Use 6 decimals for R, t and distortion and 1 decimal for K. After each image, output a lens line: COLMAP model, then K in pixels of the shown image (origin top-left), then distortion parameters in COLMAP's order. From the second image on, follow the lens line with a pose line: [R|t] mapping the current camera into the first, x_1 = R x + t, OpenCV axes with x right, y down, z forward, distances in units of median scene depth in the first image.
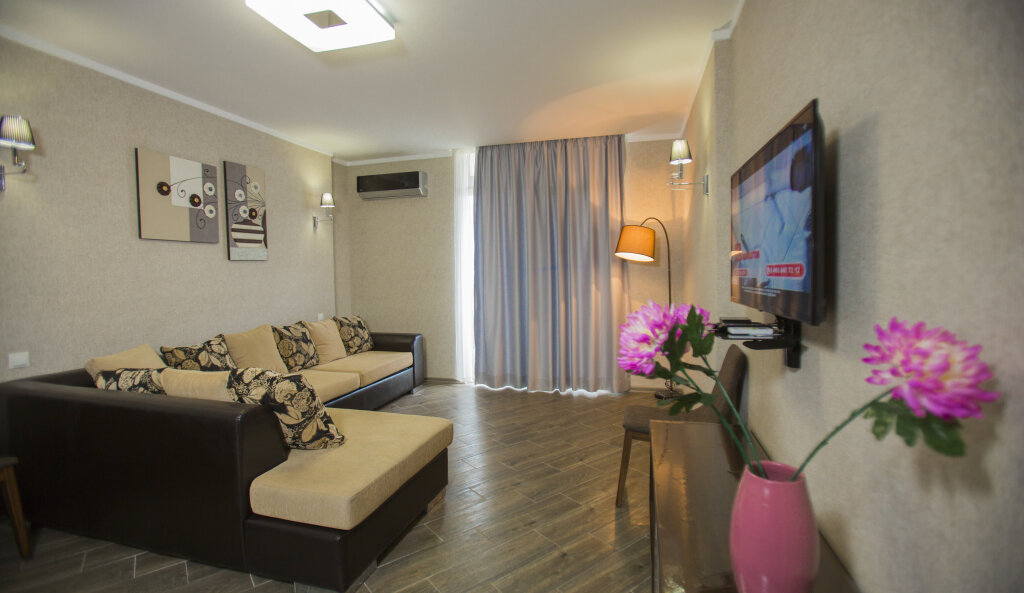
lens RADIAL K [[475.5, 0, 508.3], [0, 475.5, 284.8], [0, 0, 1]] dist [-0.002207, 0.000748]
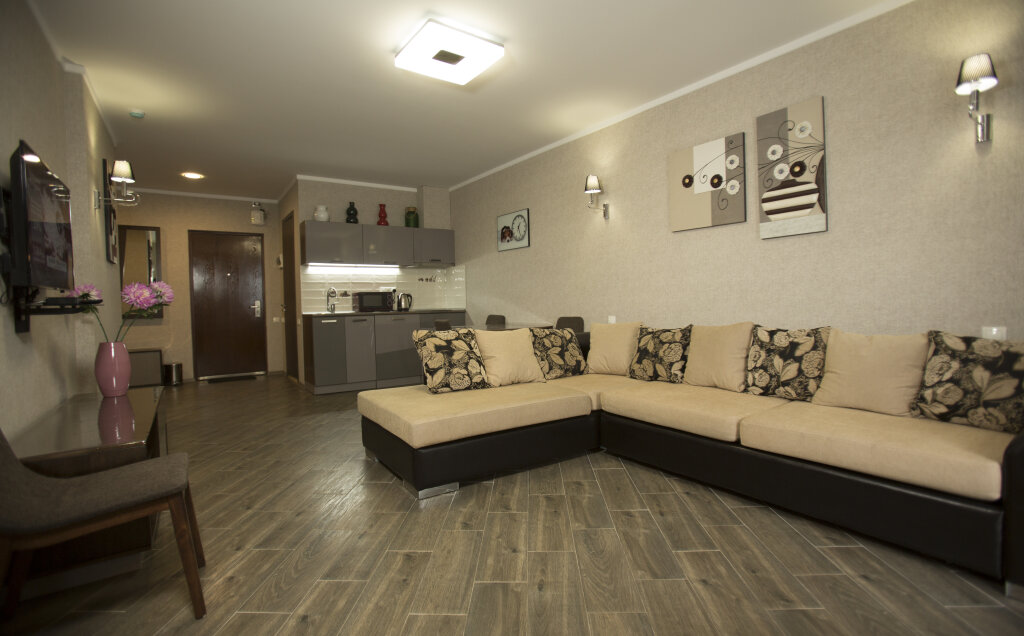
lens RADIAL K [[473.0, 0, 515.8], [0, 473.0, 317.5], [0, 0, 1]] dist [-0.047453, -0.000334]
pose [[-0.629409, 0.054269, -0.775177, 0.285662], [0.004582, 0.997800, 0.066135, 0.025577], [0.777060, 0.038074, -0.628274, 1.139986]]
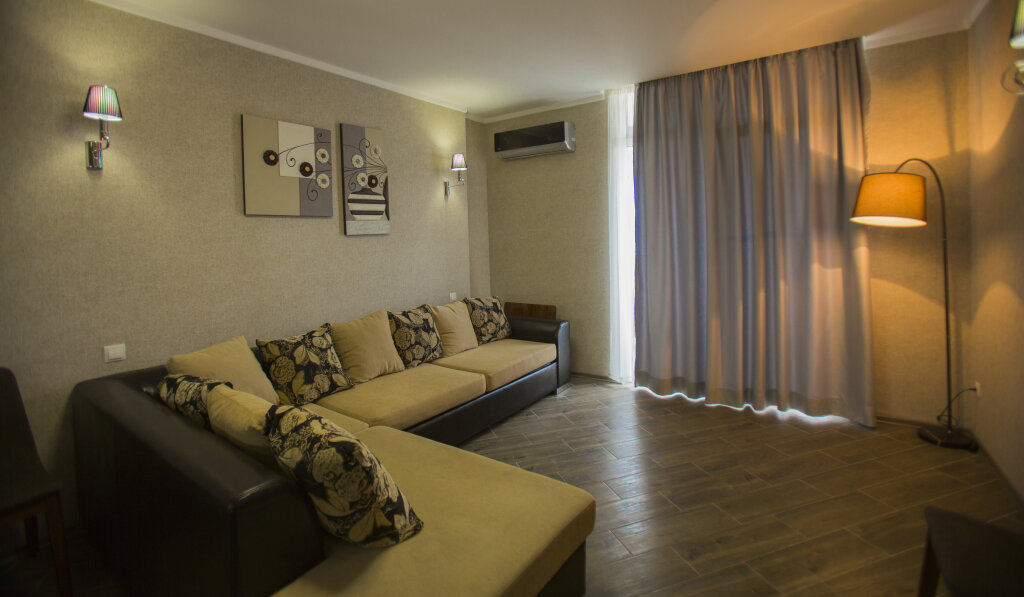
lens RADIAL K [[473.9, 0, 510.1], [0, 473.9, 247.6], [0, 0, 1]] dist [-0.045280, 0.003782]
pose [[0.944383, -0.004529, -0.328817, -0.012070], [0.004317, 0.999990, -0.001375, -0.025578], [0.328820, -0.000121, 0.944393, 0.266148]]
